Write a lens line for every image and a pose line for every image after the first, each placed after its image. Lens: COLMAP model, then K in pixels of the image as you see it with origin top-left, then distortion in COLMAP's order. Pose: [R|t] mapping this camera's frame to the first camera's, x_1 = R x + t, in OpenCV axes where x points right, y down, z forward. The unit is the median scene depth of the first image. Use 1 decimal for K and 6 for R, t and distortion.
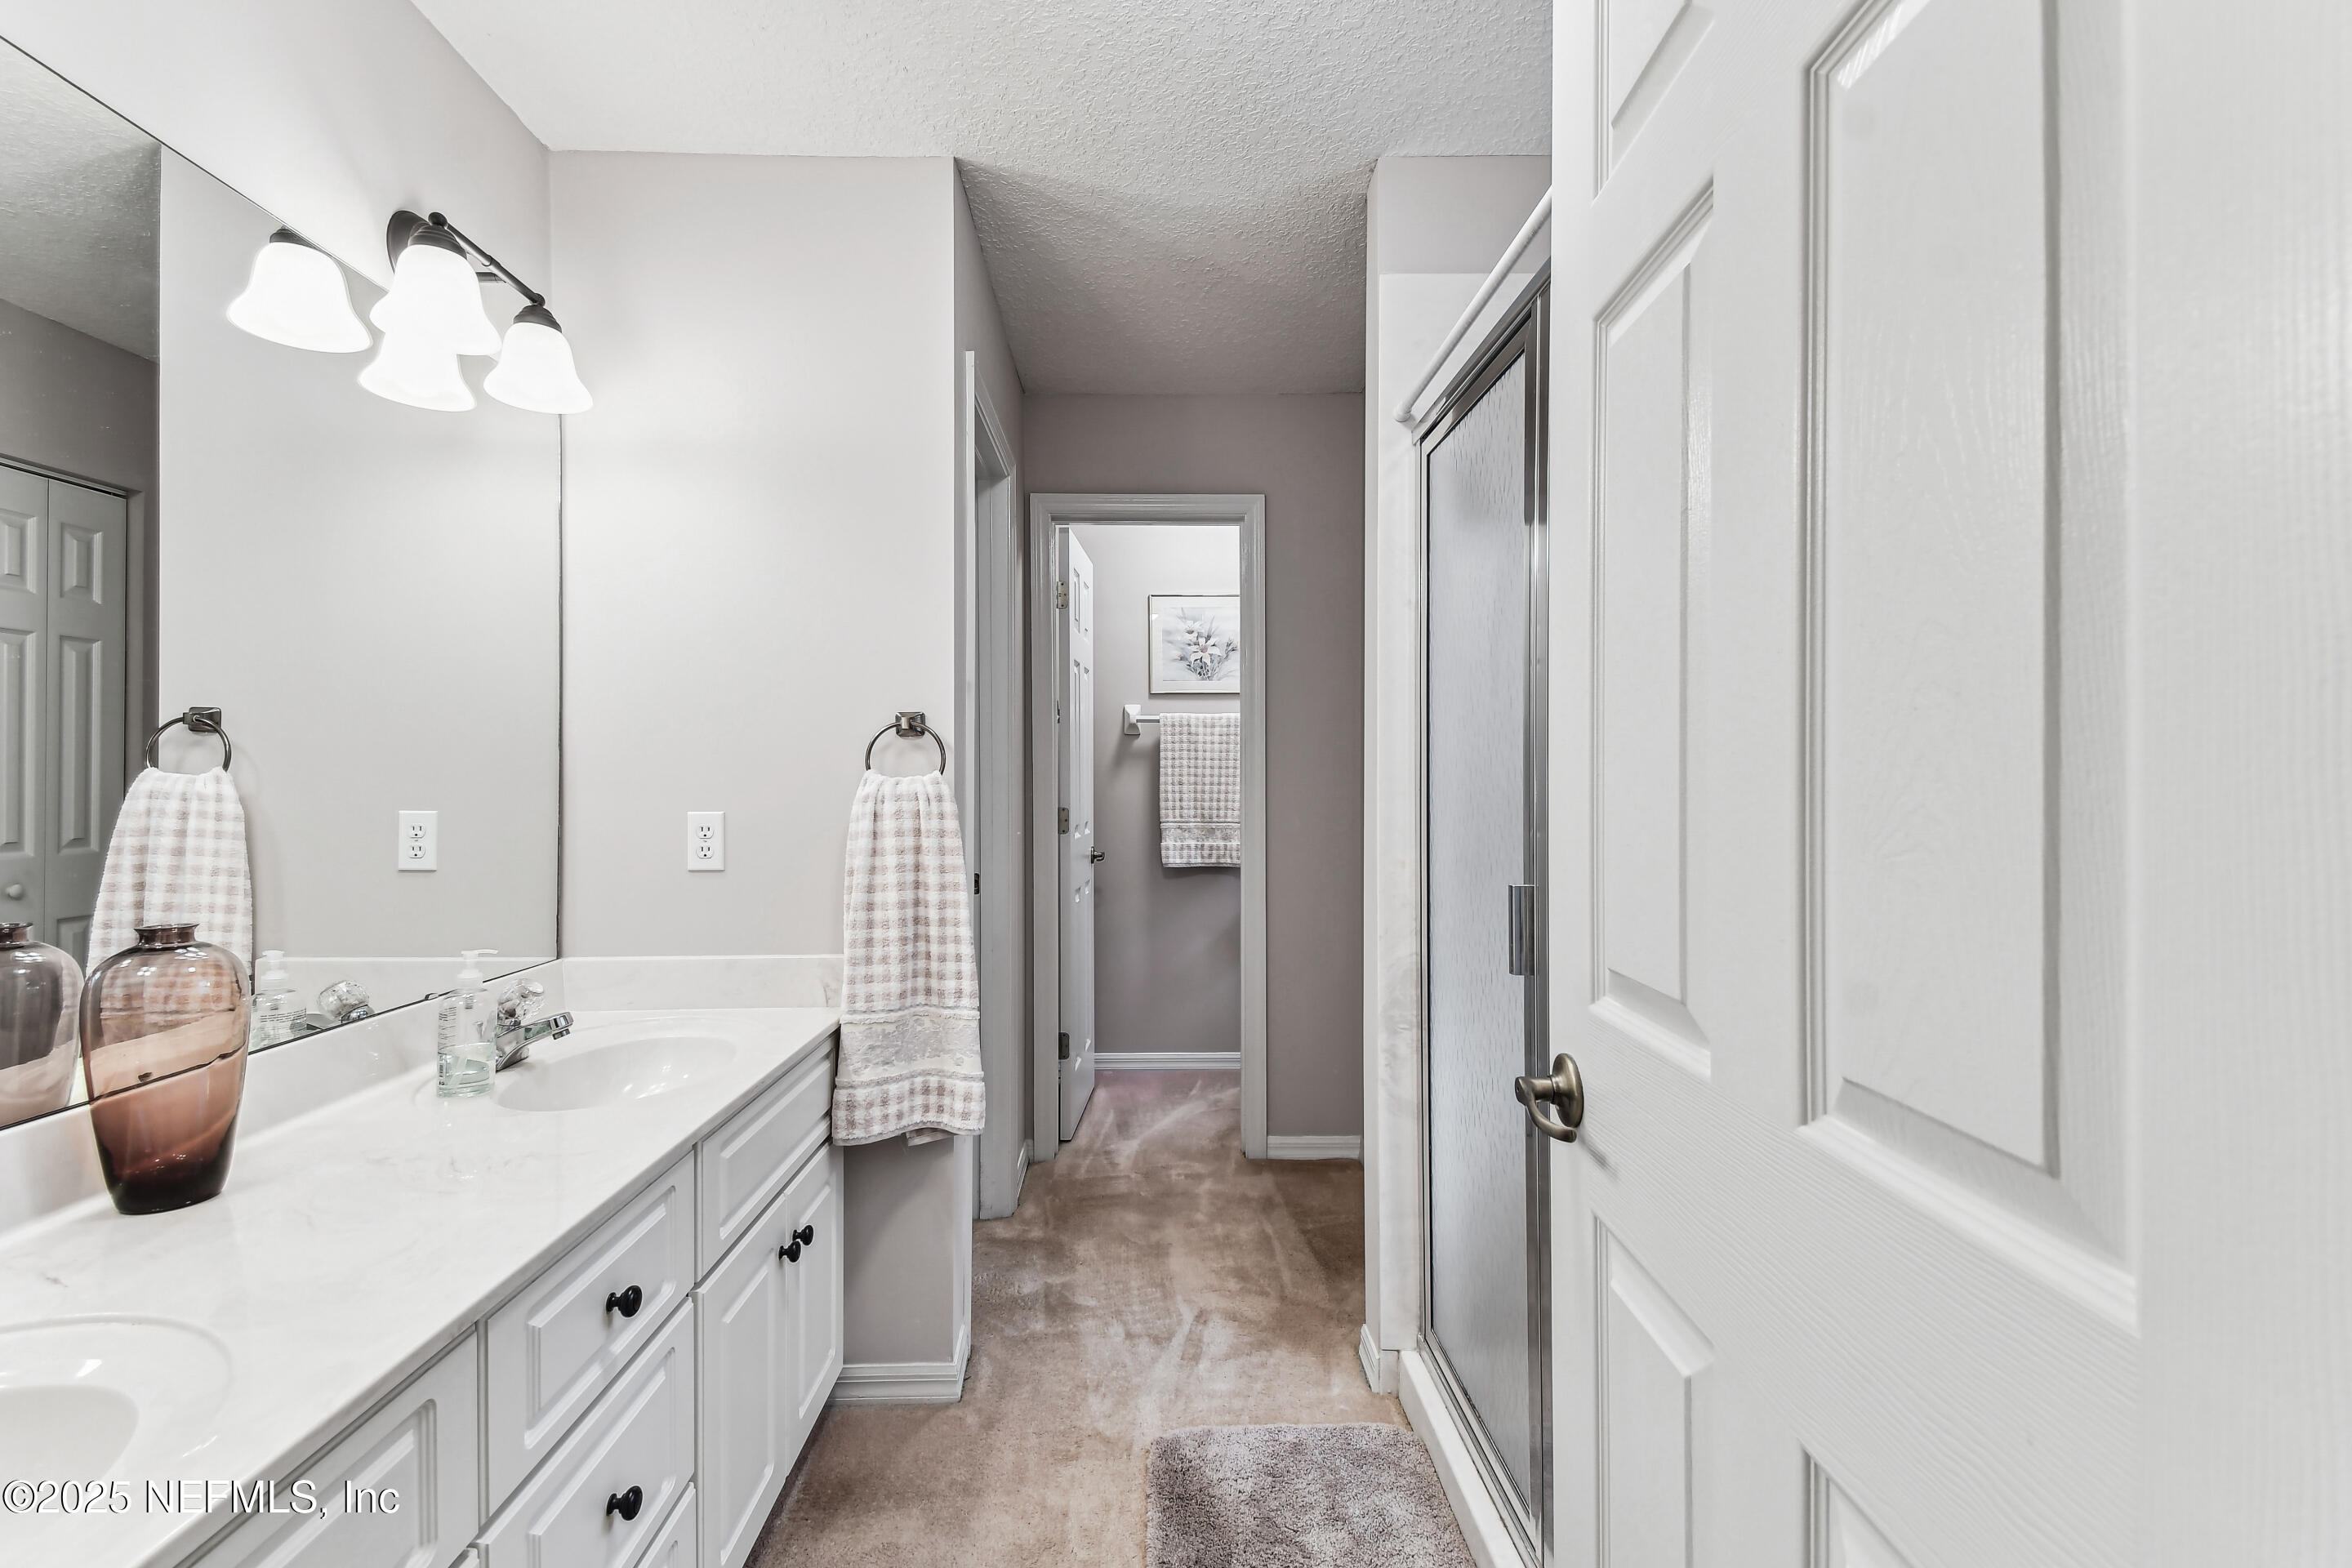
lens RADIAL K [[1049.7, 0, 1161.9], [0, 1049.7, 785.6], [0, 0, 1]] dist [0.050063, -0.025814]
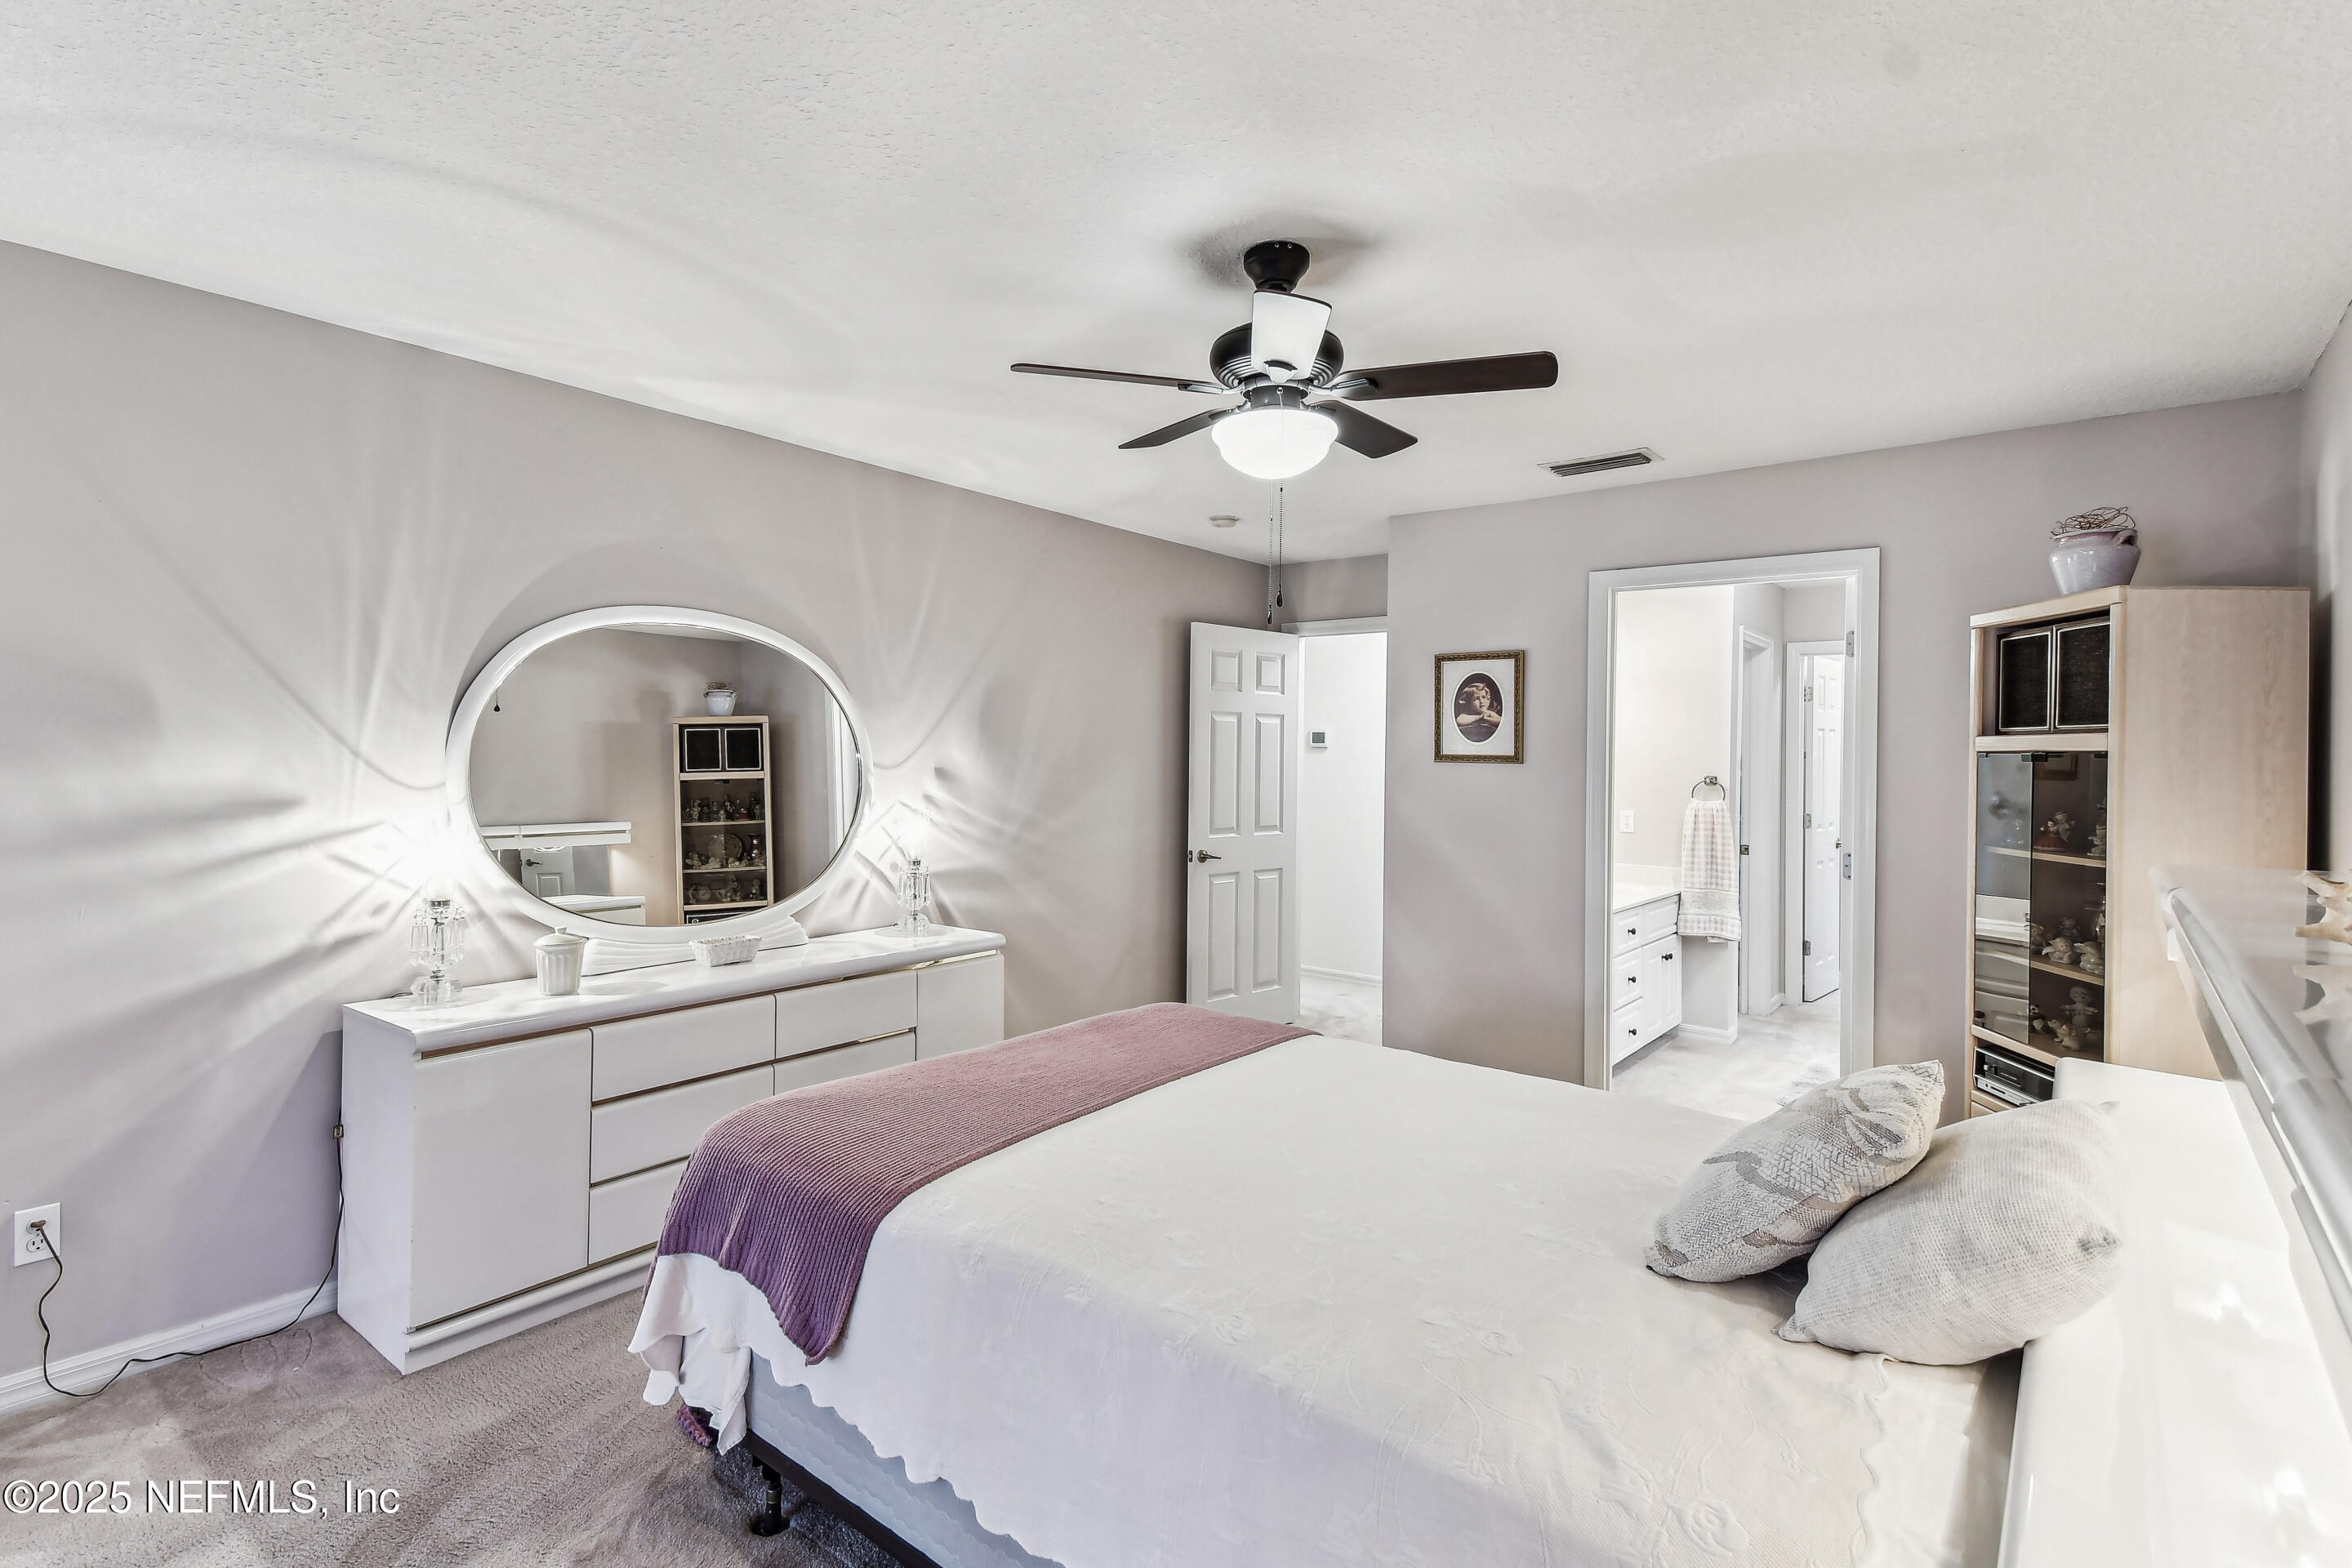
lens RADIAL K [[1049.7, 0, 1161.9], [0, 1049.7, 785.6], [0, 0, 1]] dist [0.050063, -0.025814]
pose [[0.747875, 0.015977, -0.663648, 0.499883], [-0.010463, 0.999870, 0.012281, -0.067065], [0.663757, -0.002241, 0.747945, -1.909294]]
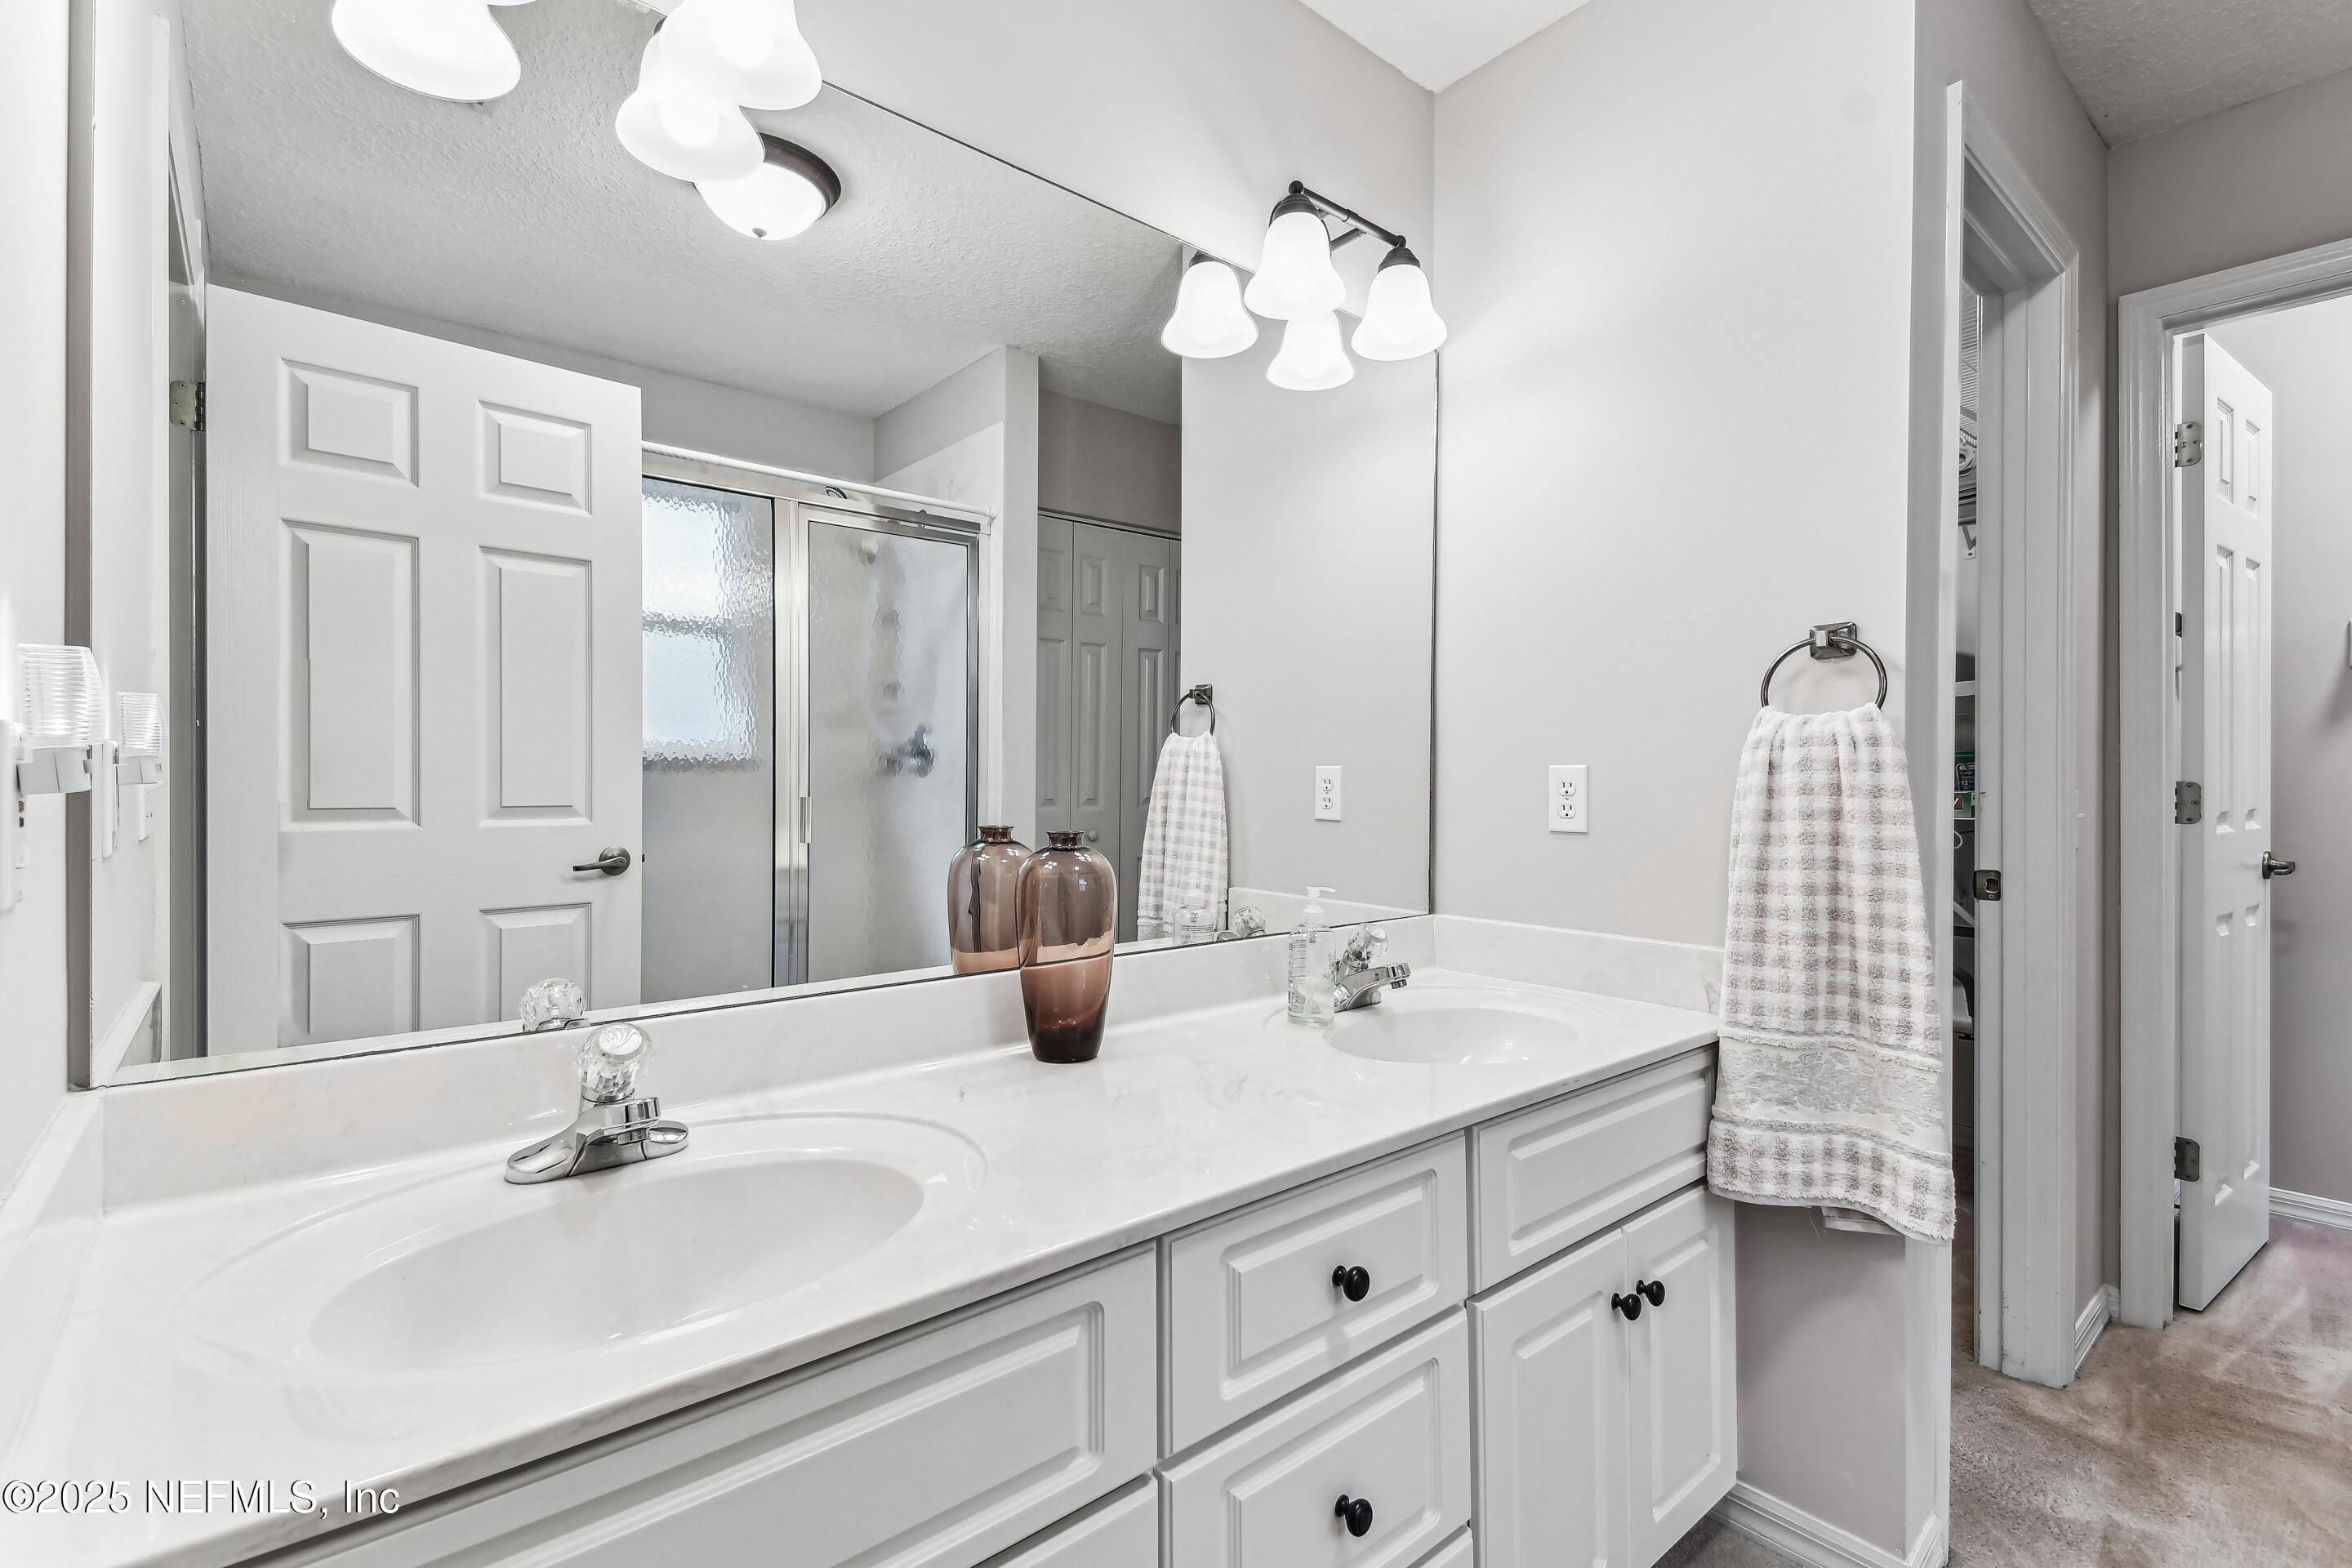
lens RADIAL K [[1049.7, 0, 1161.9], [0, 1049.7, 785.6], [0, 0, 1]] dist [0.050063, -0.025814]
pose [[0.619846, 0.007324, -0.784690, 0.050392], [-0.007577, 0.999966, 0.003348, 0.042803], [0.784687, 0.003870, 0.619880, 0.198553]]
